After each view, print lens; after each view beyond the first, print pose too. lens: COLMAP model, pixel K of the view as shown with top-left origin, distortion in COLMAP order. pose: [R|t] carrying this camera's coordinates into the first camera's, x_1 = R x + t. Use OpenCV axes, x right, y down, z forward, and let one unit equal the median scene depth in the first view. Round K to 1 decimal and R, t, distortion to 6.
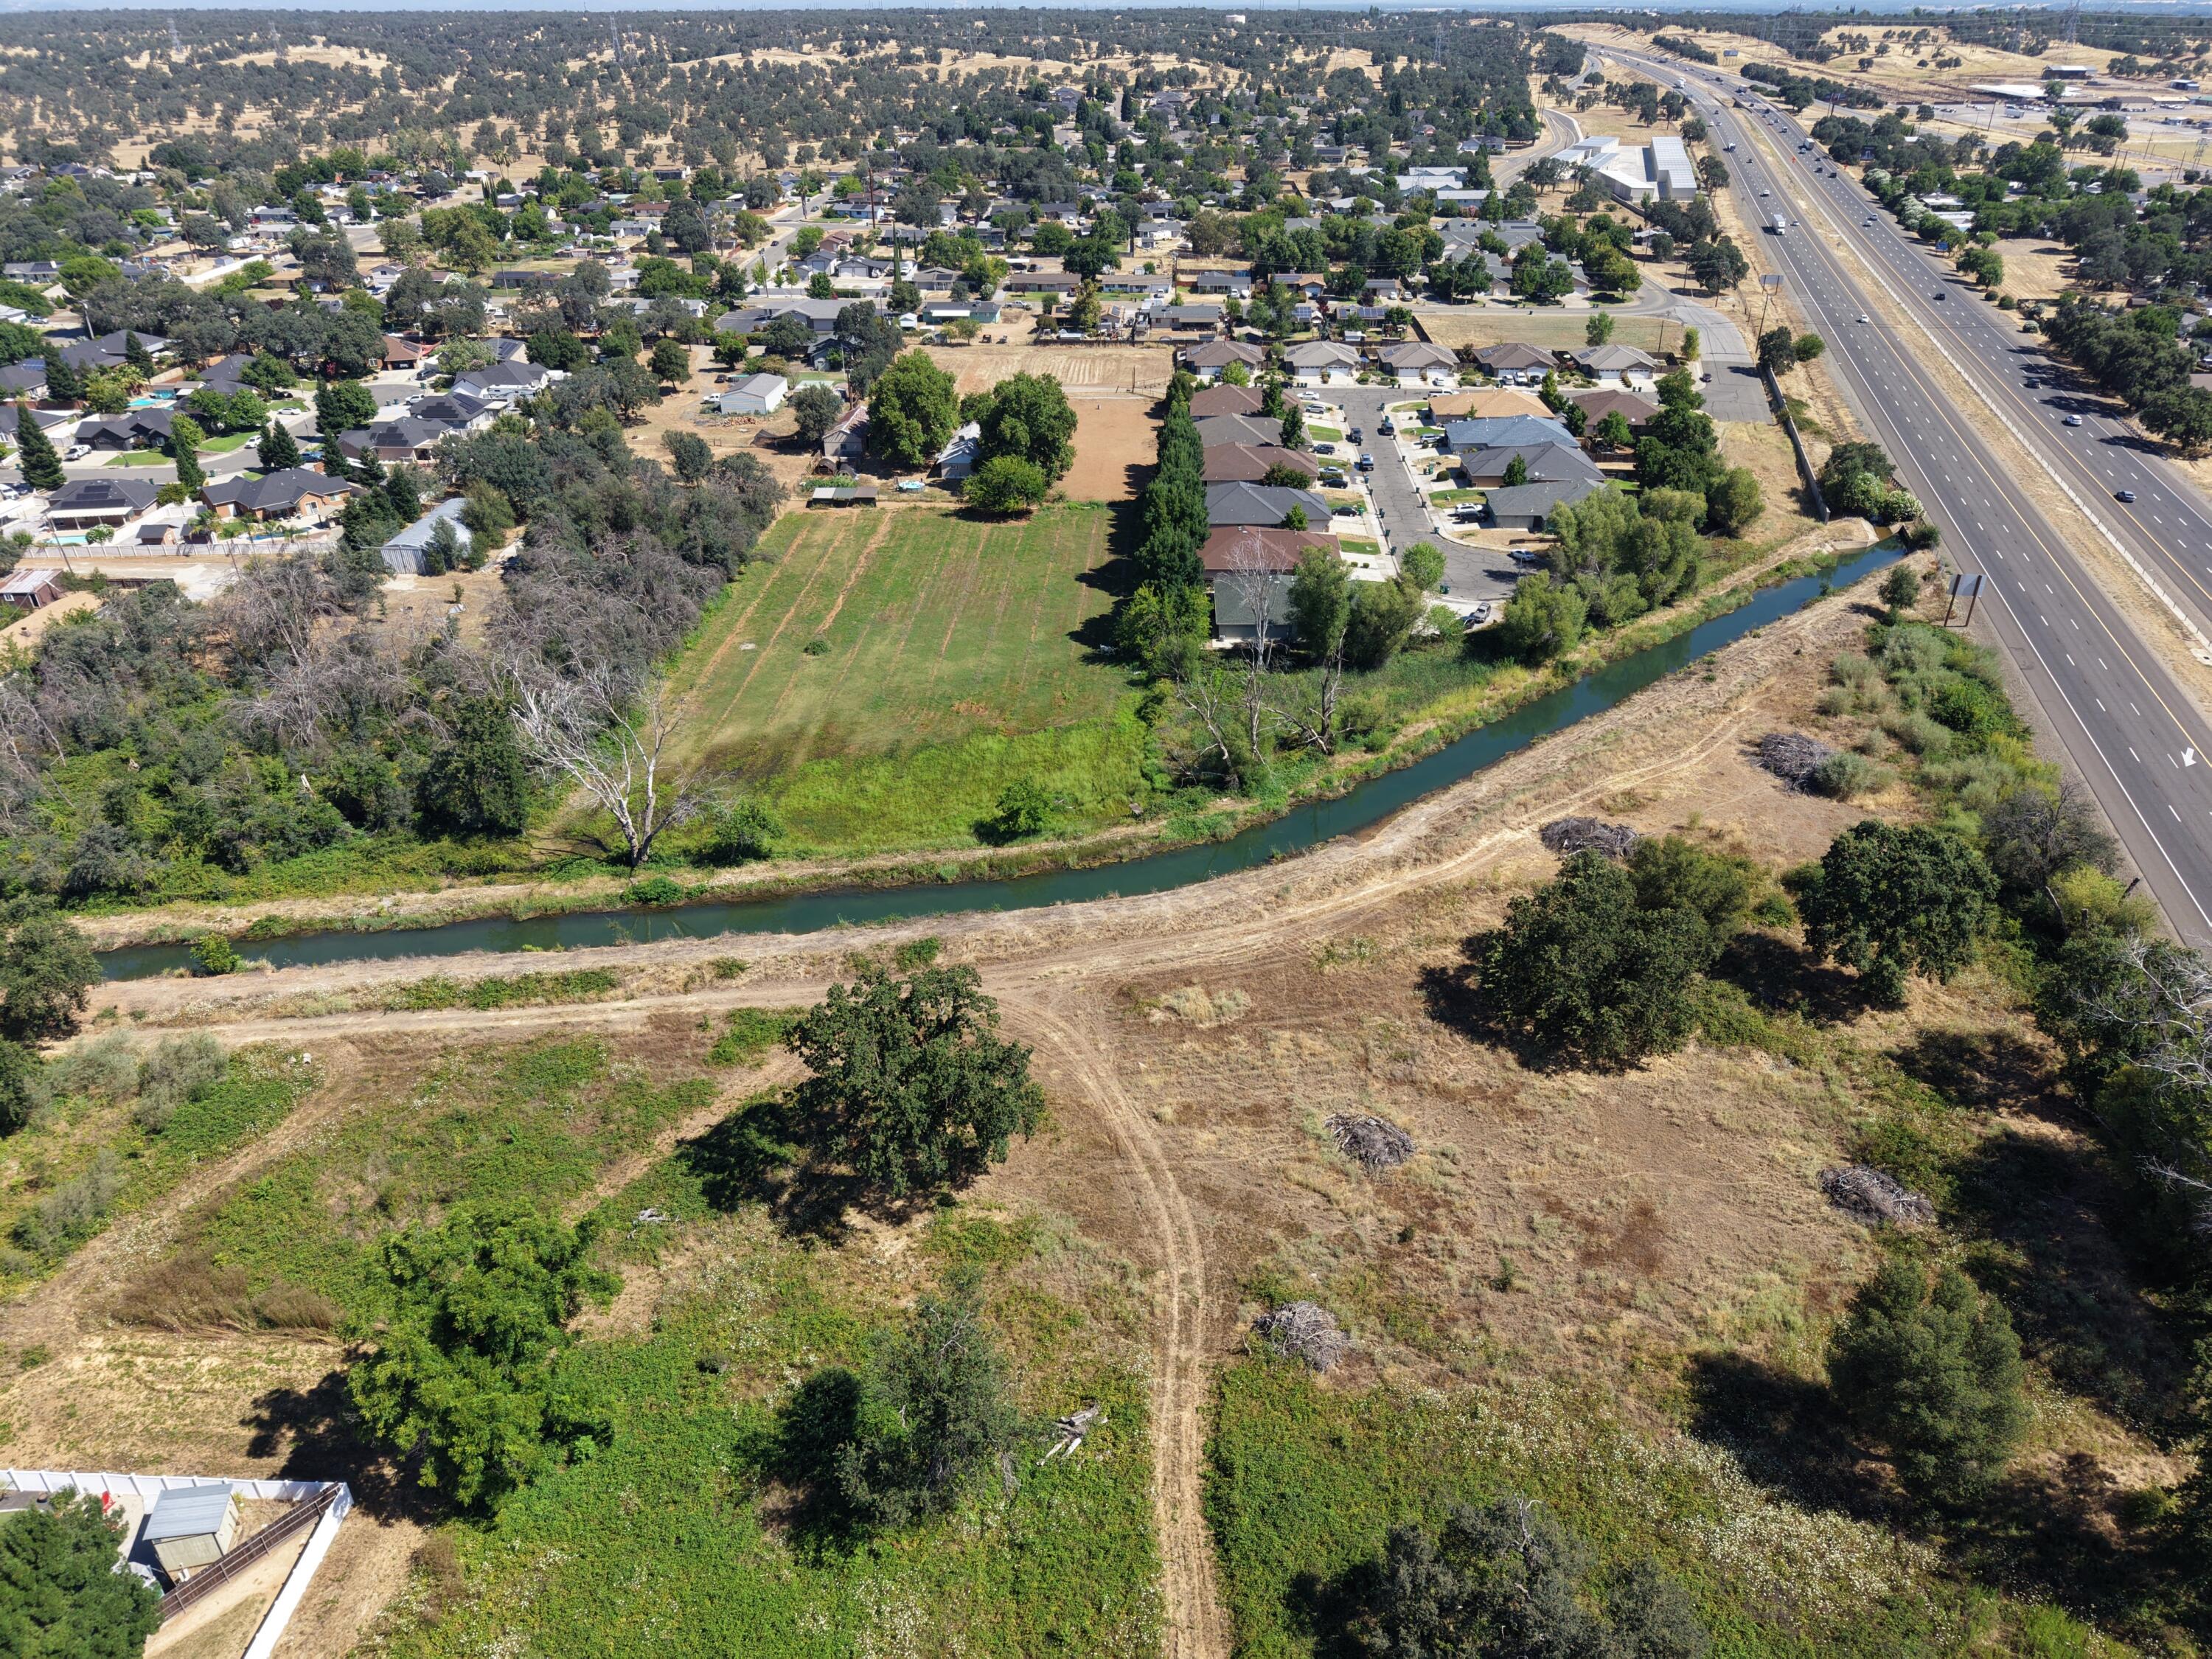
lens RADIAL K [[1474.4, 0, 1105.2], [0, 1474.4, 830.1], [0, 0, 1]] dist [0.024194, -0.020324]
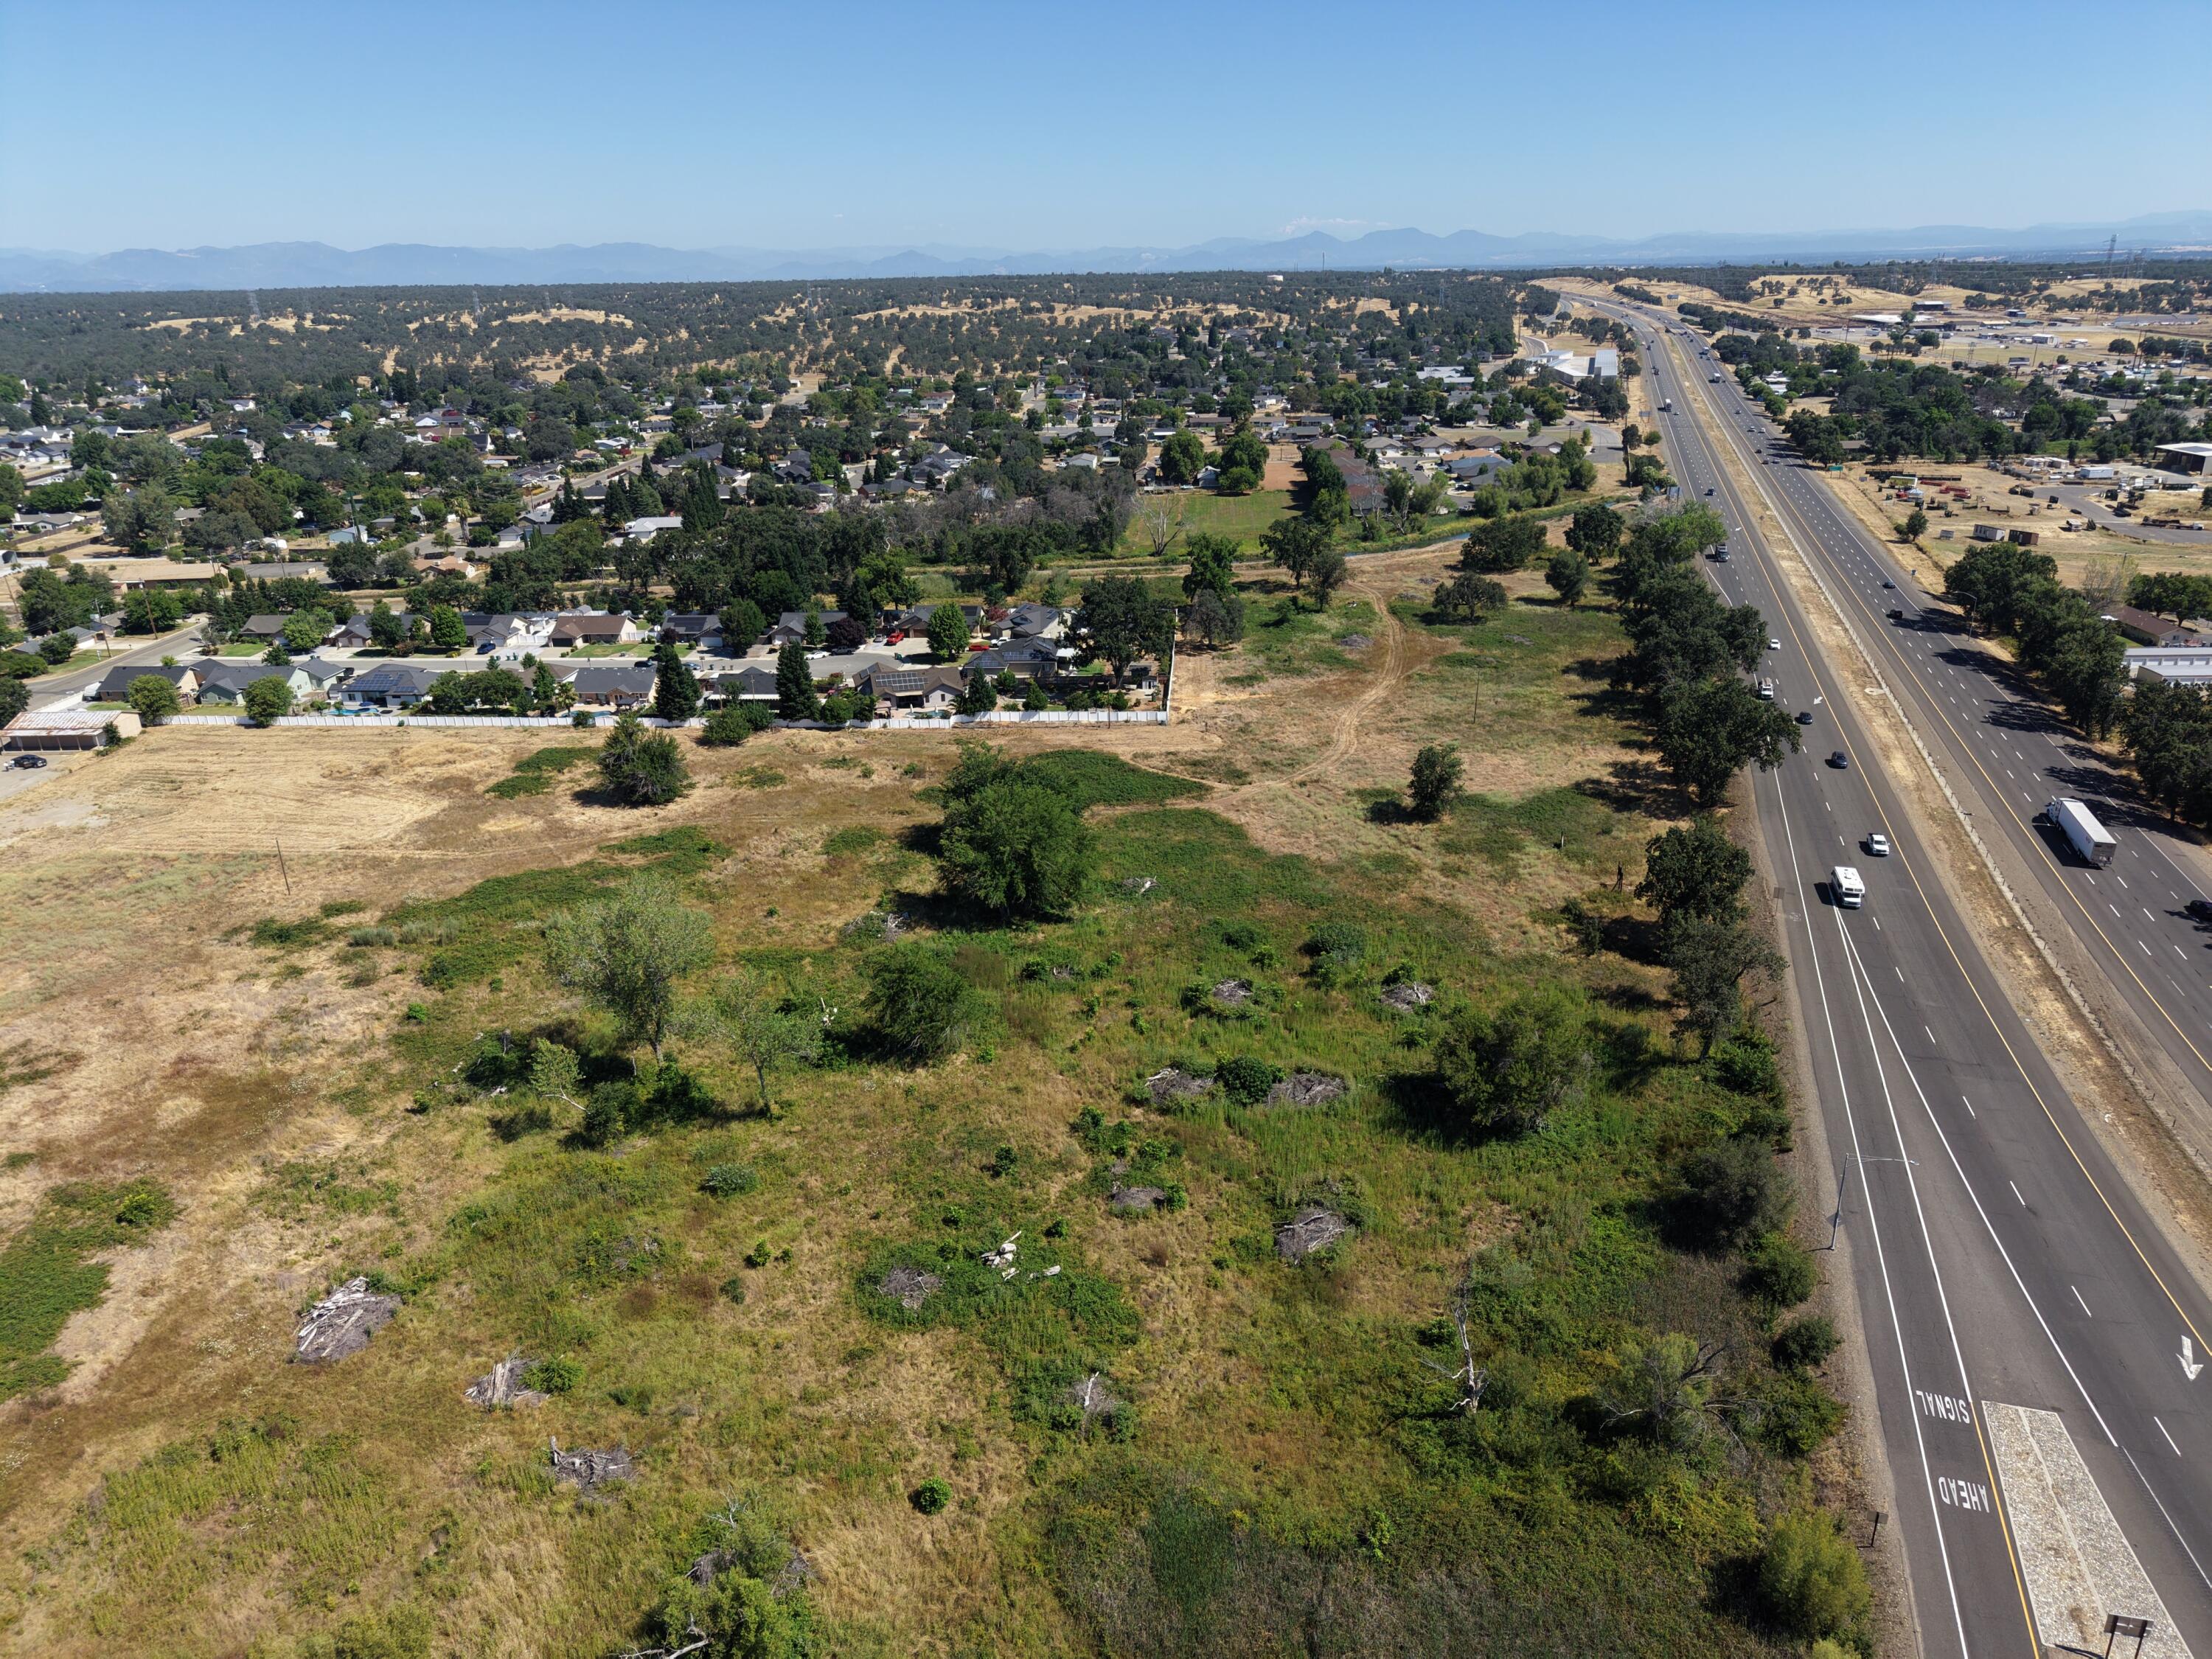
lens RADIAL K [[1474.4, 0, 1109.2], [0, 1474.4, 824.5], [0, 0, 1]] dist [0.024194, -0.020324]
pose [[0.999807, -0.008131, -0.017899, -0.077641], [0.005374, 0.988822, -0.149002, 0.199610], [0.018911, 0.148877, 0.988675, -0.356703]]
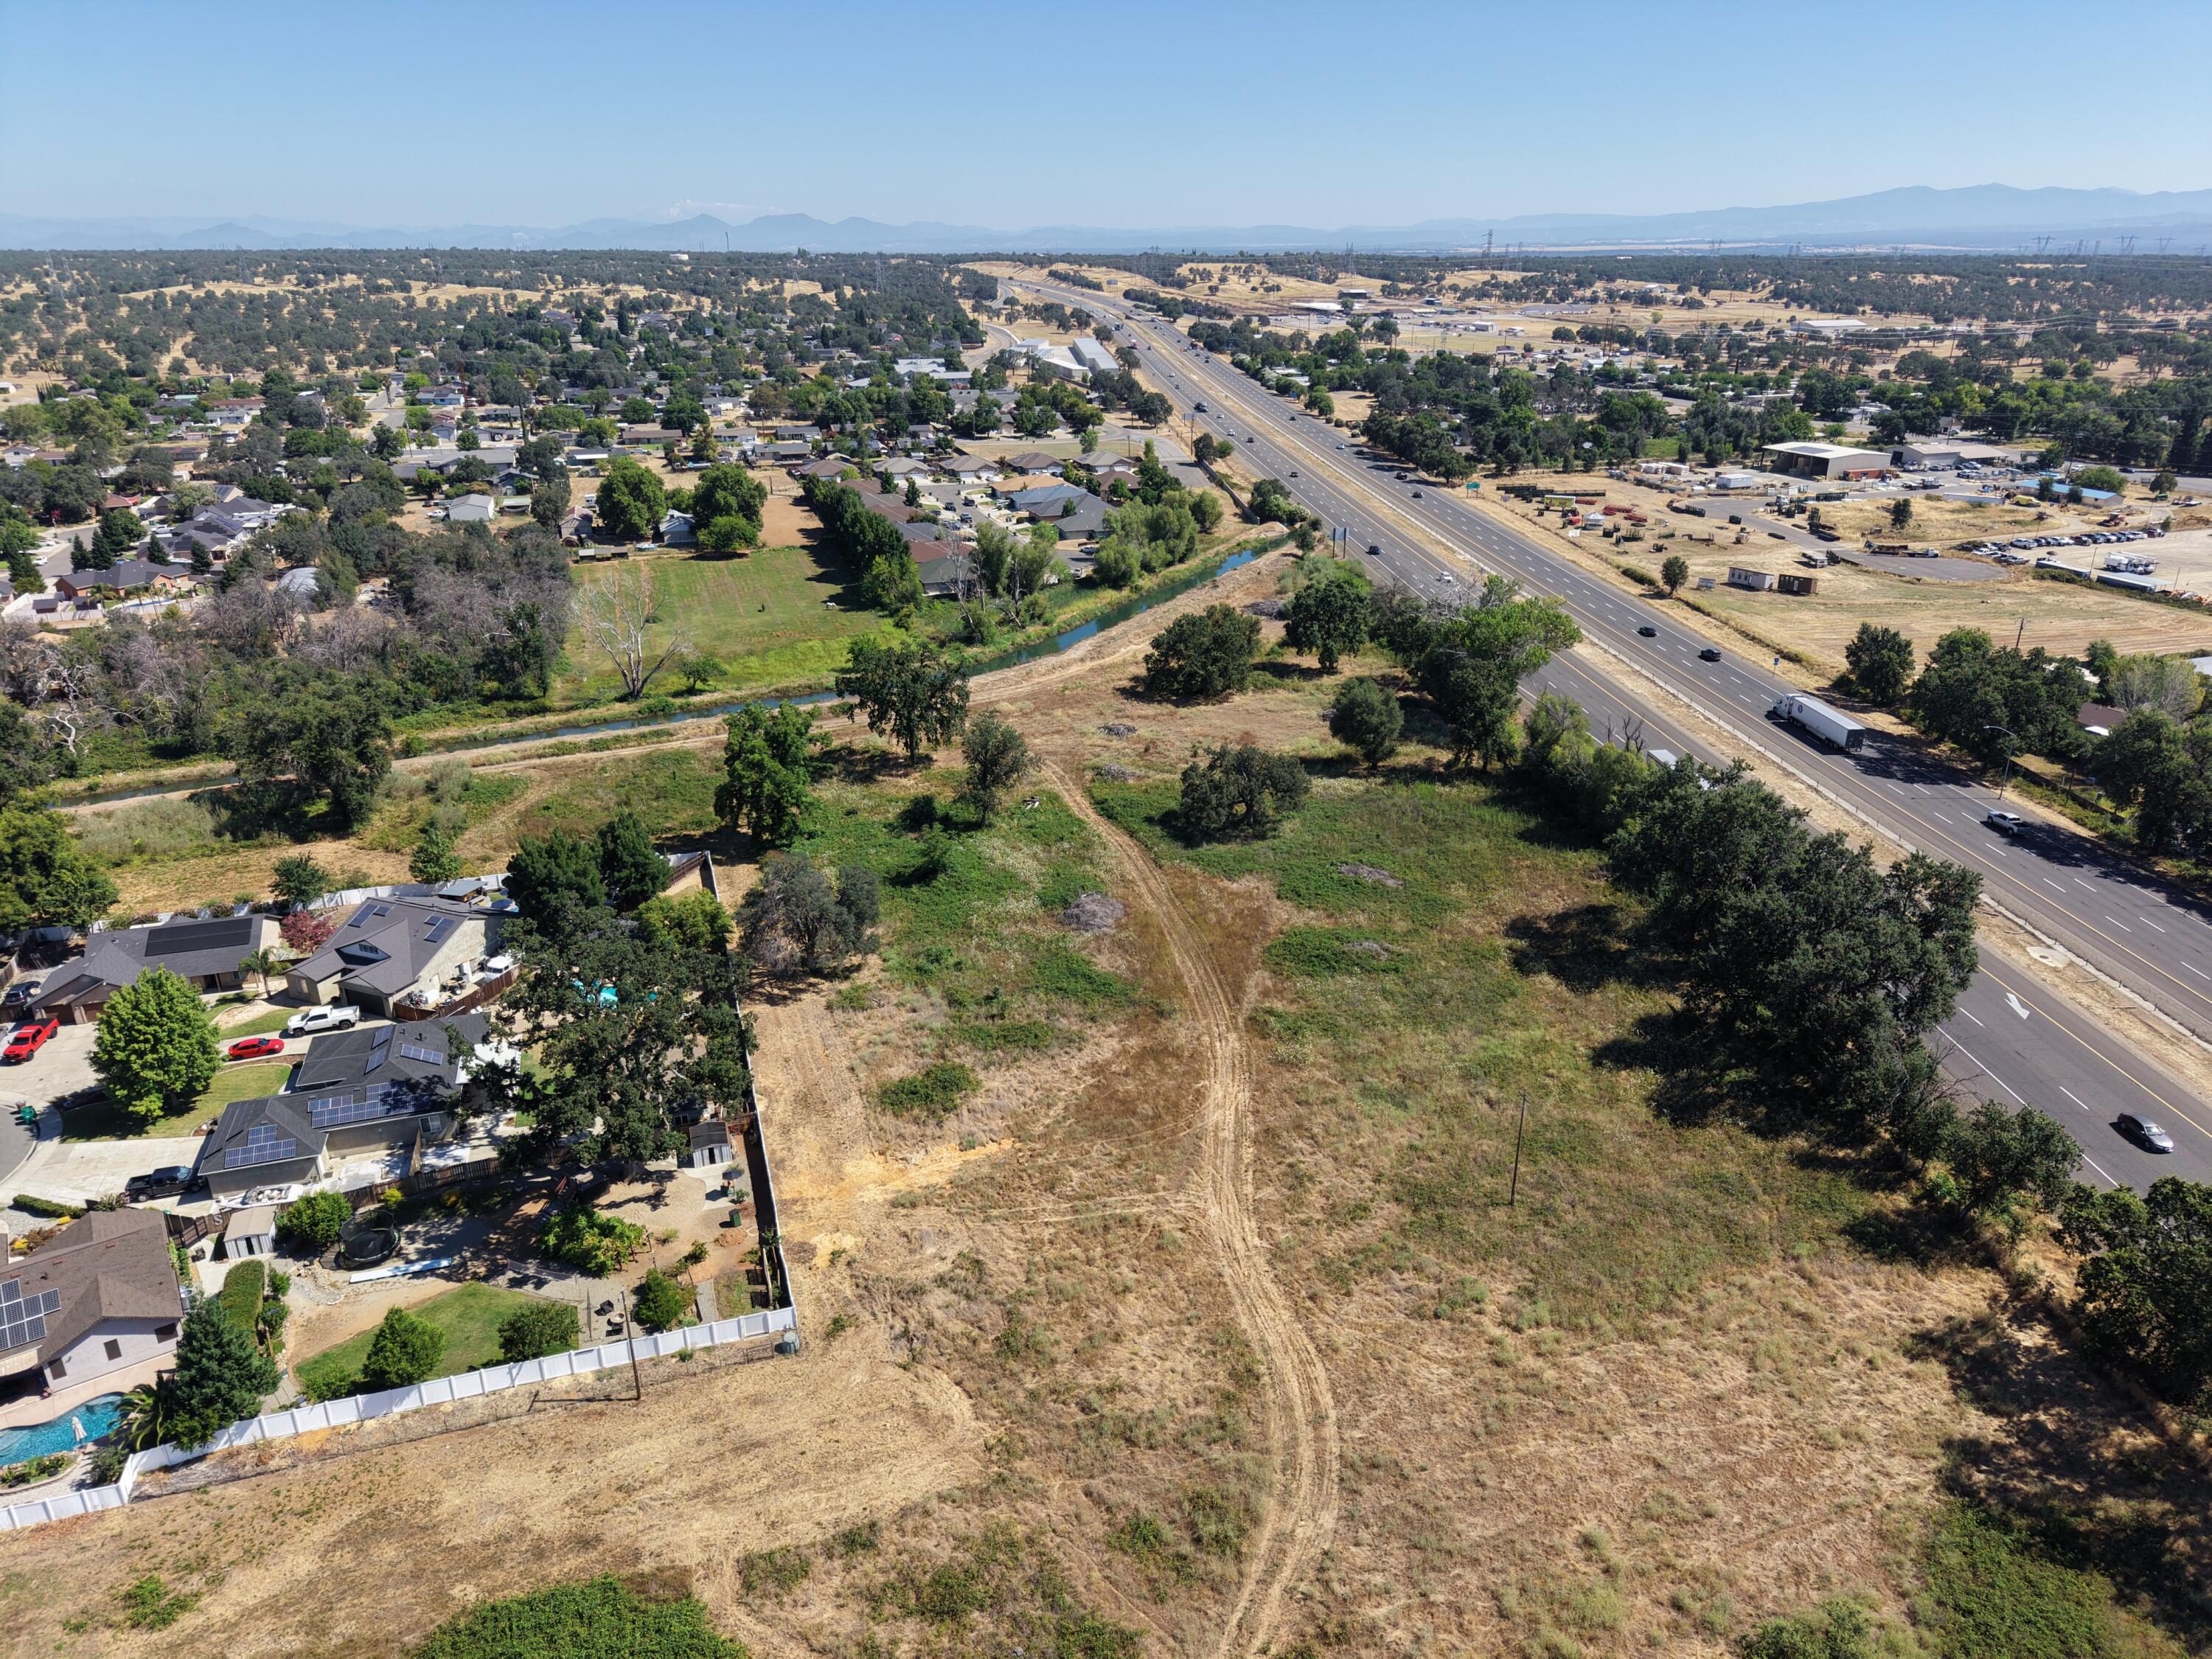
lens RADIAL K [[1474.4, 0, 1105.1], [0, 1474.4, 825.4], [0, 0, 1]] dist [0.024194, -0.020324]
pose [[0.935171, -0.126081, 0.330998, -0.082511], [0.170654, 0.979269, -0.109133, 0.088769], [-0.310376, 0.158544, 0.937300, -0.135472]]
